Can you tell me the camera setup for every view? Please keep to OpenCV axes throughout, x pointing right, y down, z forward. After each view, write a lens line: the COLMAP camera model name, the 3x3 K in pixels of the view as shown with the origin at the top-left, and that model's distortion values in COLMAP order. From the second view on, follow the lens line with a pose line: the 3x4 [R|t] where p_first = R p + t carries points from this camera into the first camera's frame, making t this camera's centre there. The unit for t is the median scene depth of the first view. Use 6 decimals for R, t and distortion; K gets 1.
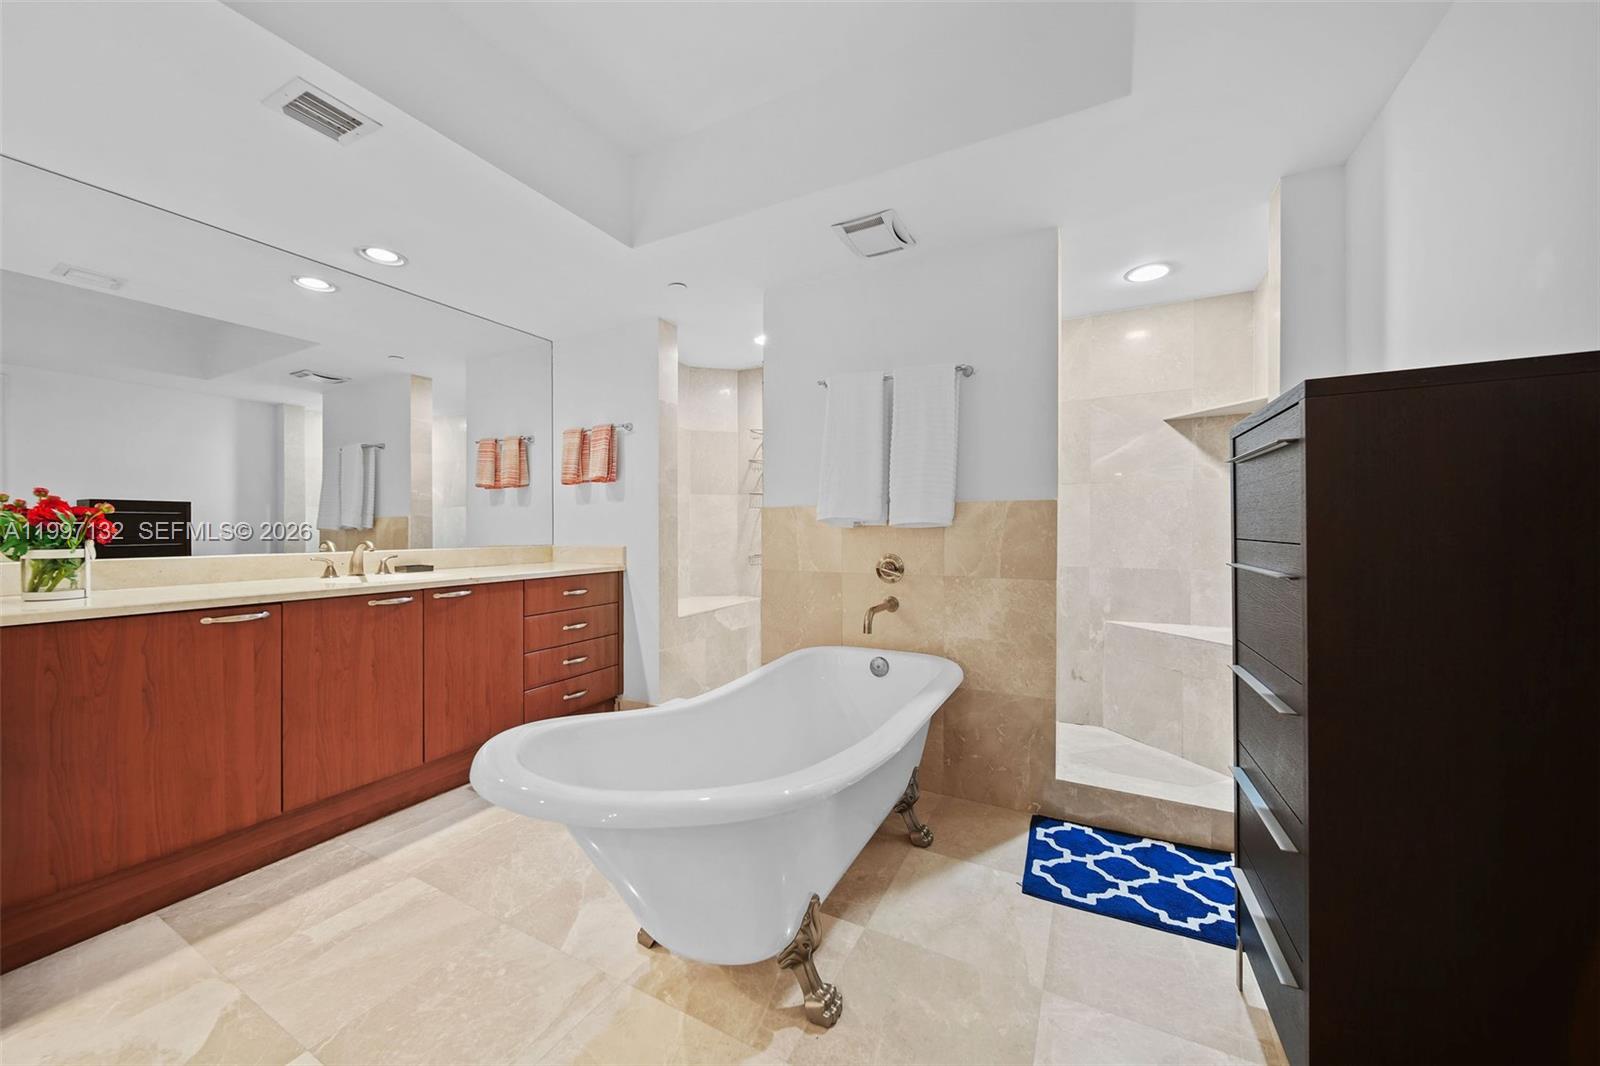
lens RADIAL K [[574.1, 0, 781.5], [0, 574.1, 531.0], [0, 0, 1]] dist [-0.009023, -0.000202]
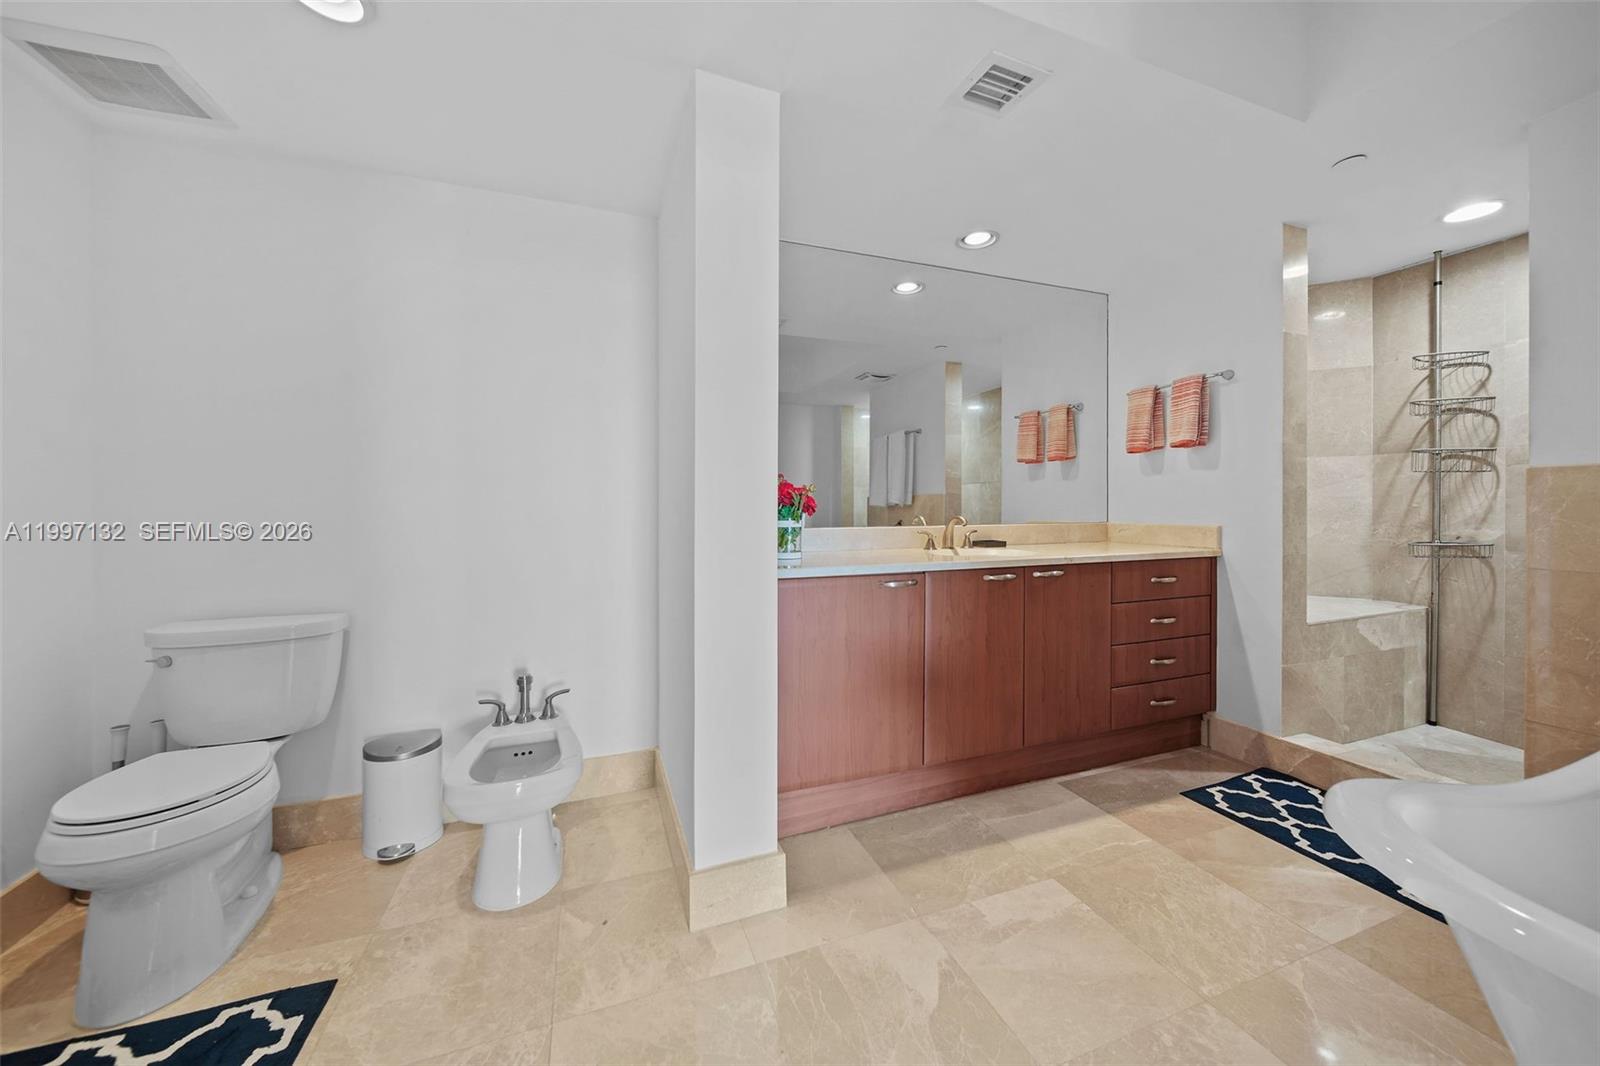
lens RADIAL K [[570.2, 0, 786.8], [0, 570.2, 502.7], [0, 0, 1]] dist [-0.003626, -0.000418]
pose [[0.737531, -0.005812, -0.675288, -0.186428], [-0.000048, 0.999963, -0.008660, 0.001342], [0.675313, 0.006419, 0.737503, 0.011316]]
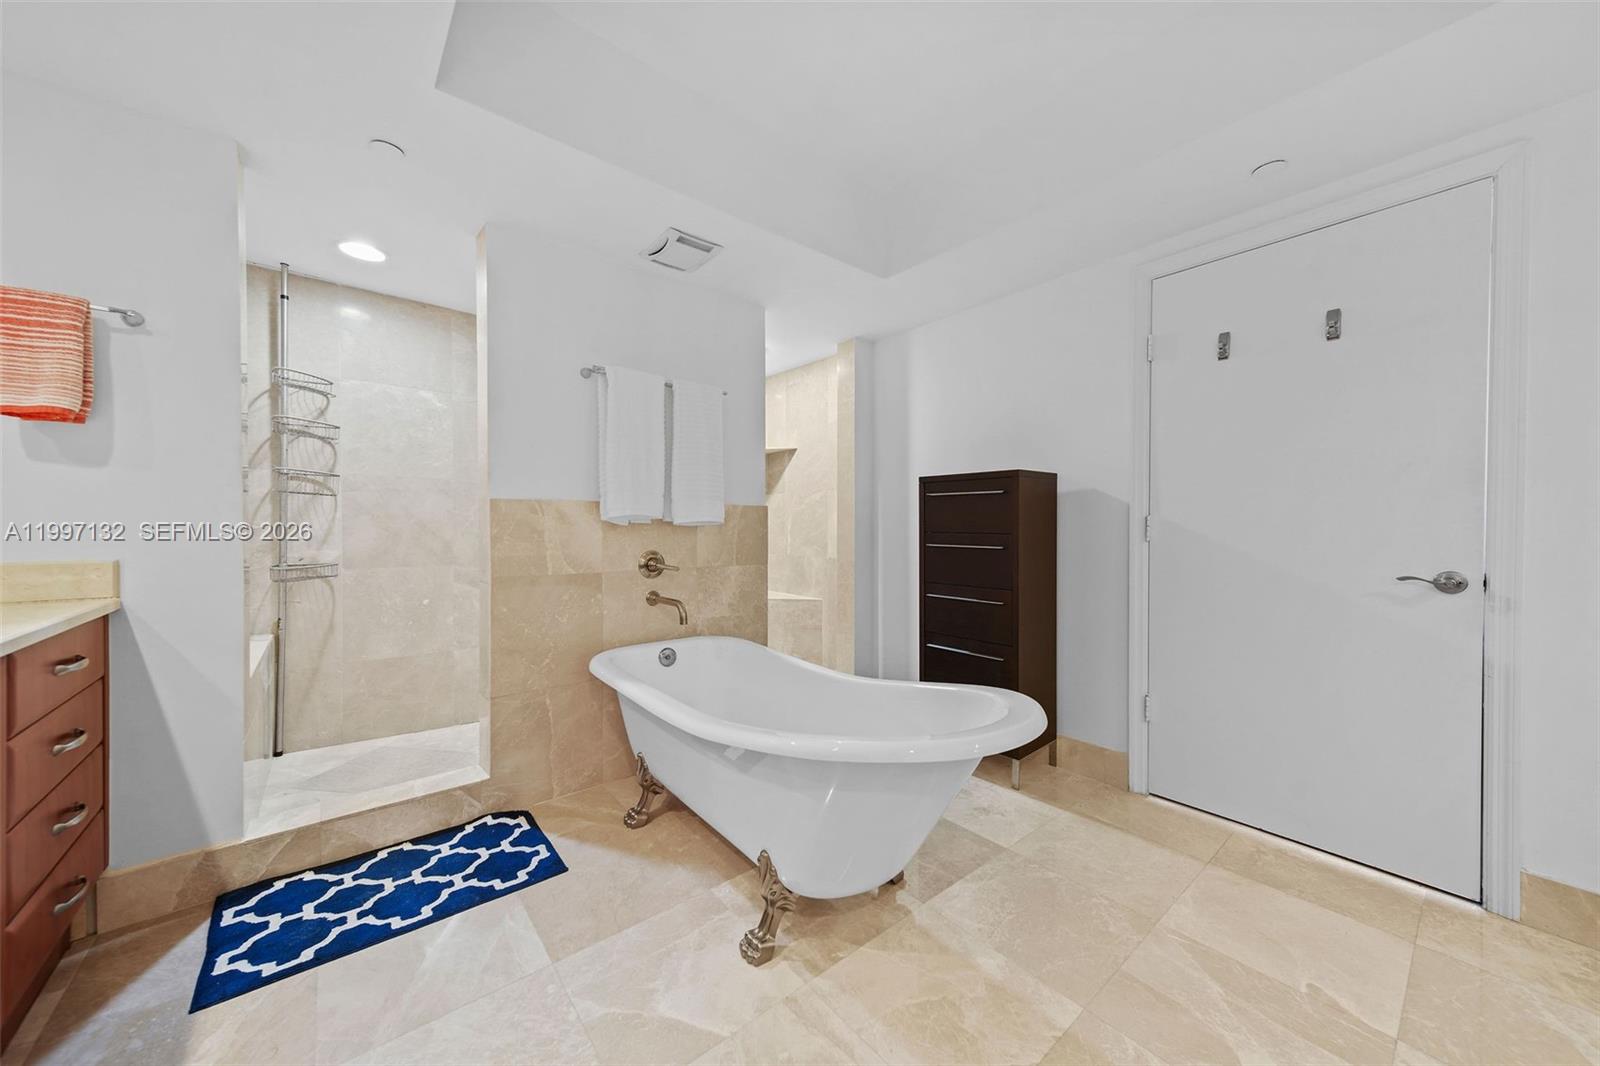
lens RADIAL K [[570.0, 0, 802.1], [0, 570.0, 529.3], [0, 0, 1]] dist [-0.001380, -0.001523]
pose [[0.358208, -0.000629, 0.933642, -0.516228], [-0.000504, 0.999999, 0.000867, 0.000207], [-0.933642, -0.000781, 0.358207, 0.280525]]
